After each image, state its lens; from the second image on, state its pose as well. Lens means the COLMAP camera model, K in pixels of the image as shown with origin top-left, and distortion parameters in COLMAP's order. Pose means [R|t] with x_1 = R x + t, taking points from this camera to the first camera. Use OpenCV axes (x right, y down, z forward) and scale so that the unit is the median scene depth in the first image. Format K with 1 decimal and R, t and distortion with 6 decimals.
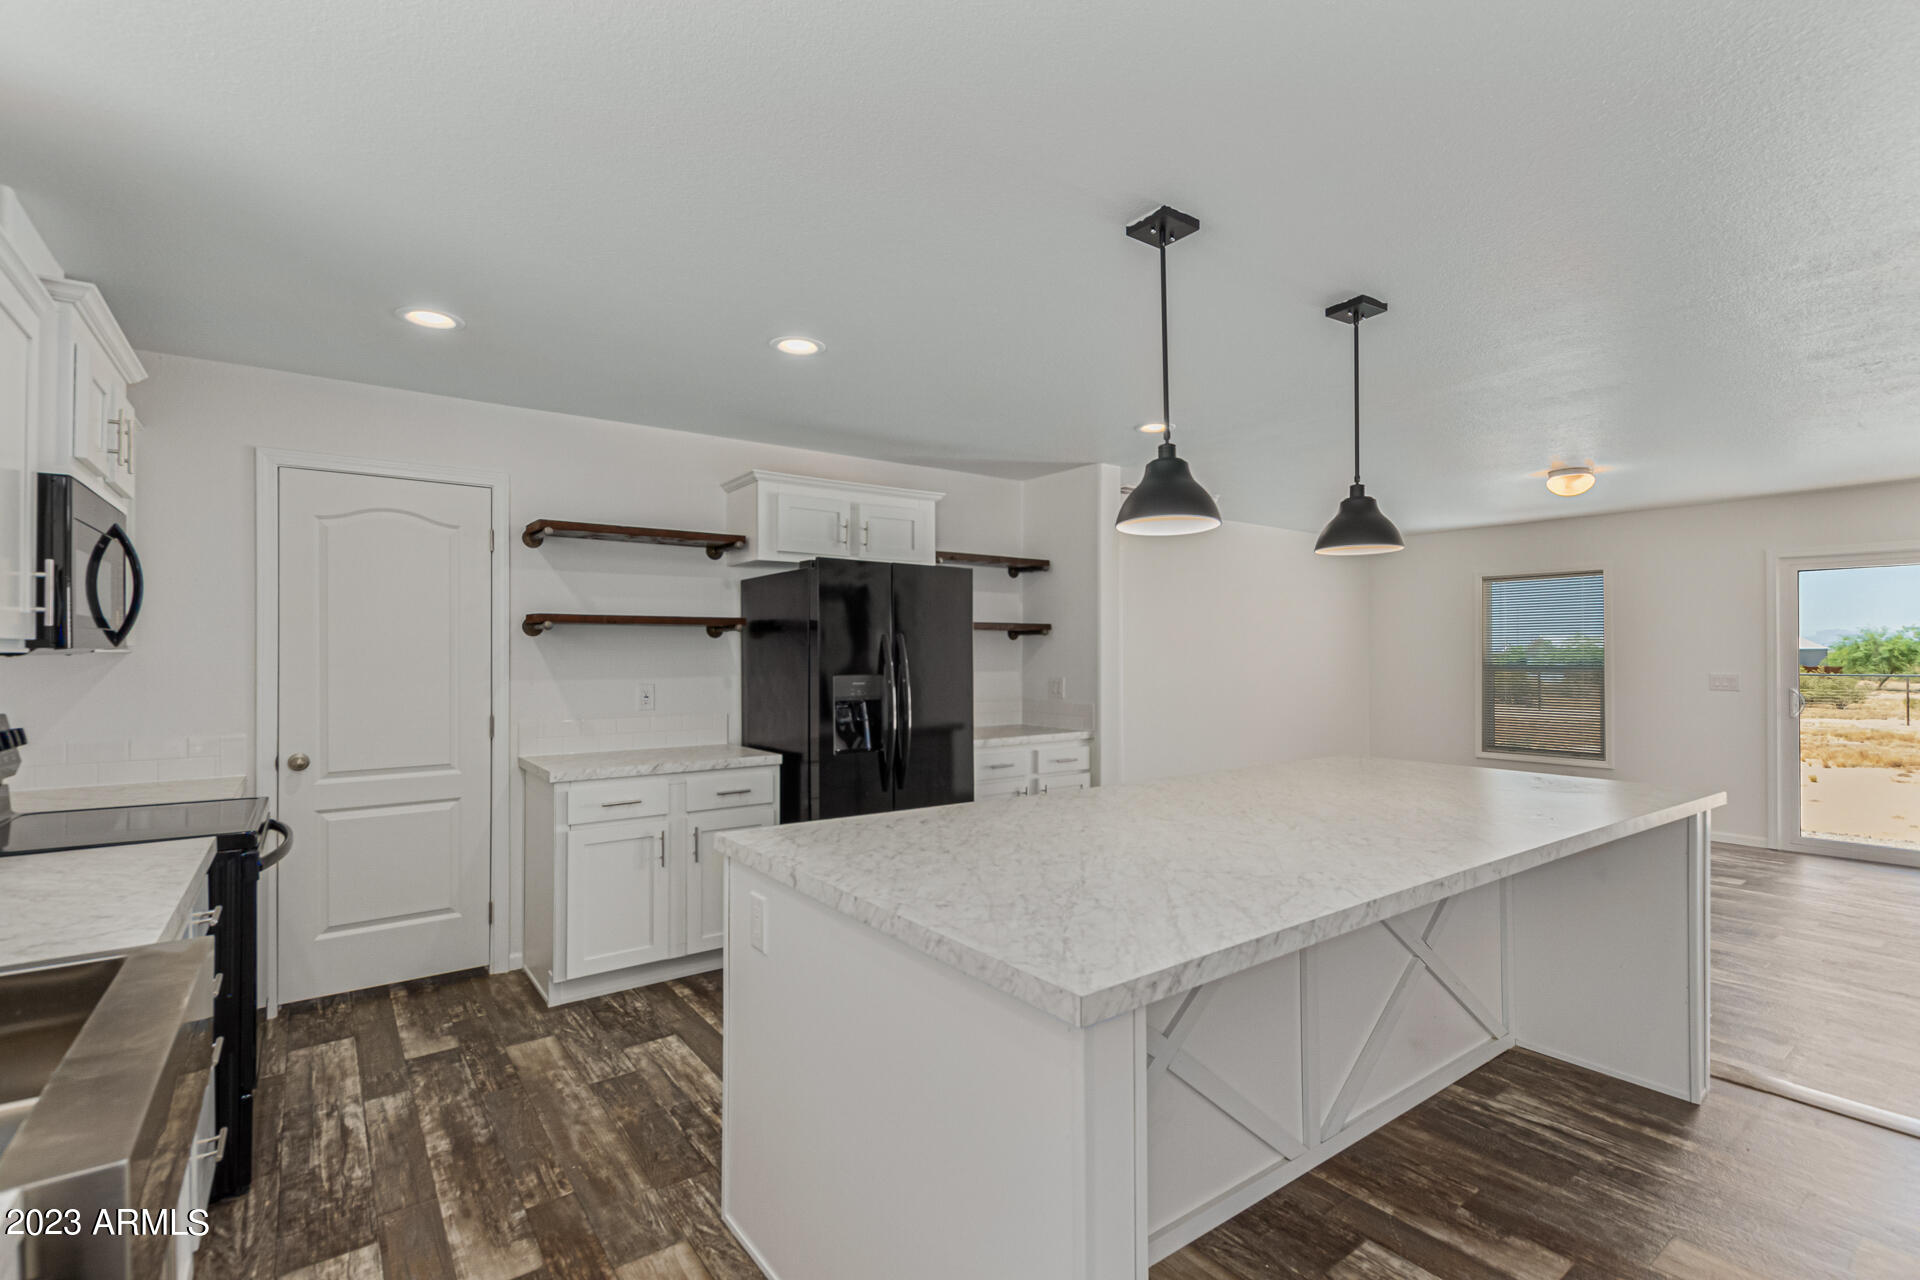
lens RADIAL K [[875.9, 0, 974.6], [0, 875.9, 628.1], [0, 0, 1]] dist [0.008715, 0.002044]
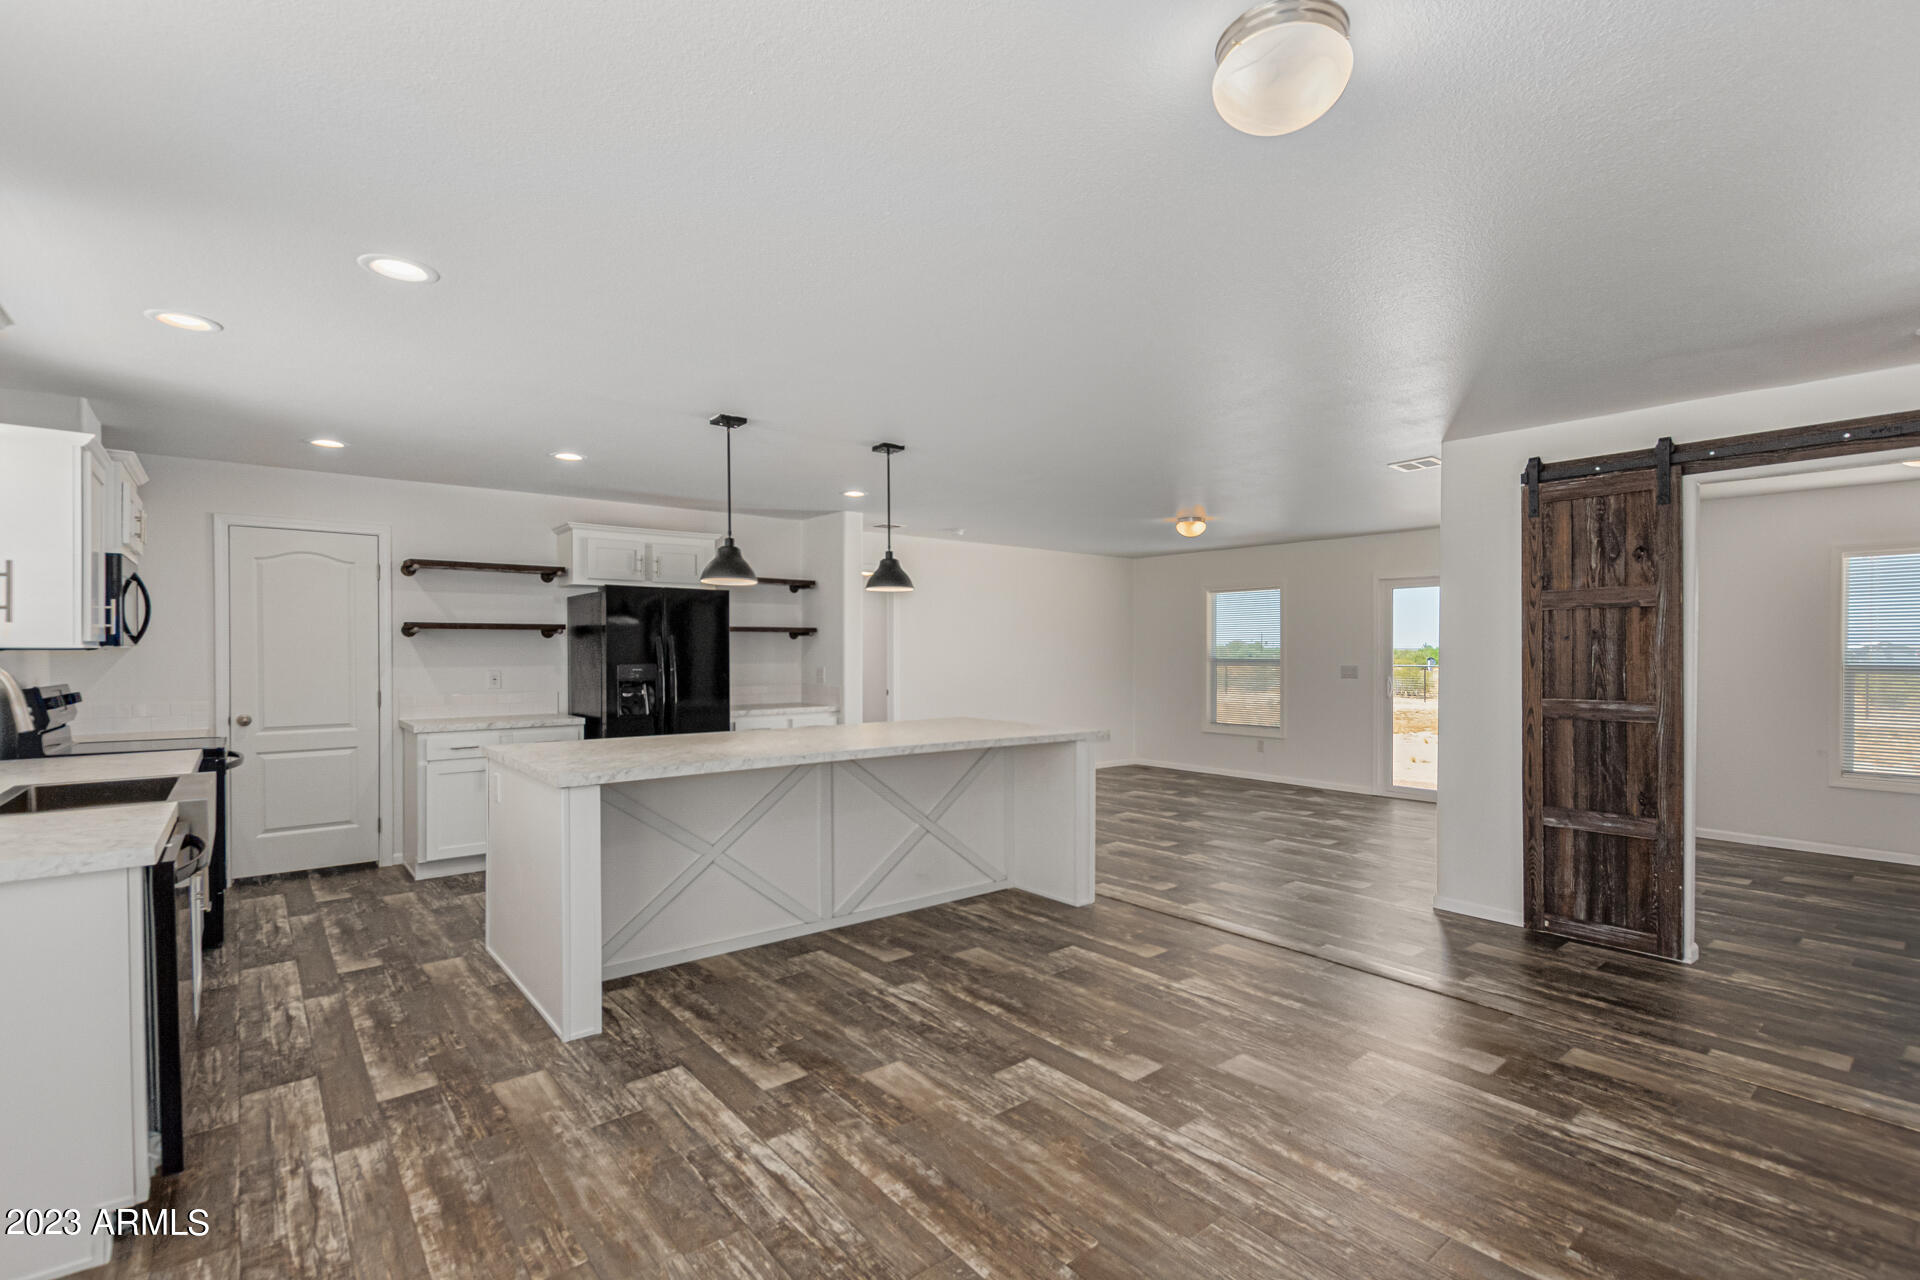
lens RADIAL K [[875.9, 0, 967.8], [0, 875.9, 635.8], [0, 0, 1]] dist [0.008715, 0.002044]
pose [[0.999103, 0.001771, 0.042312, 0.408939], [-0.002321, 0.999913, 0.012947, -0.016248], [-0.042286, -0.013033, 0.999021, -0.562015]]
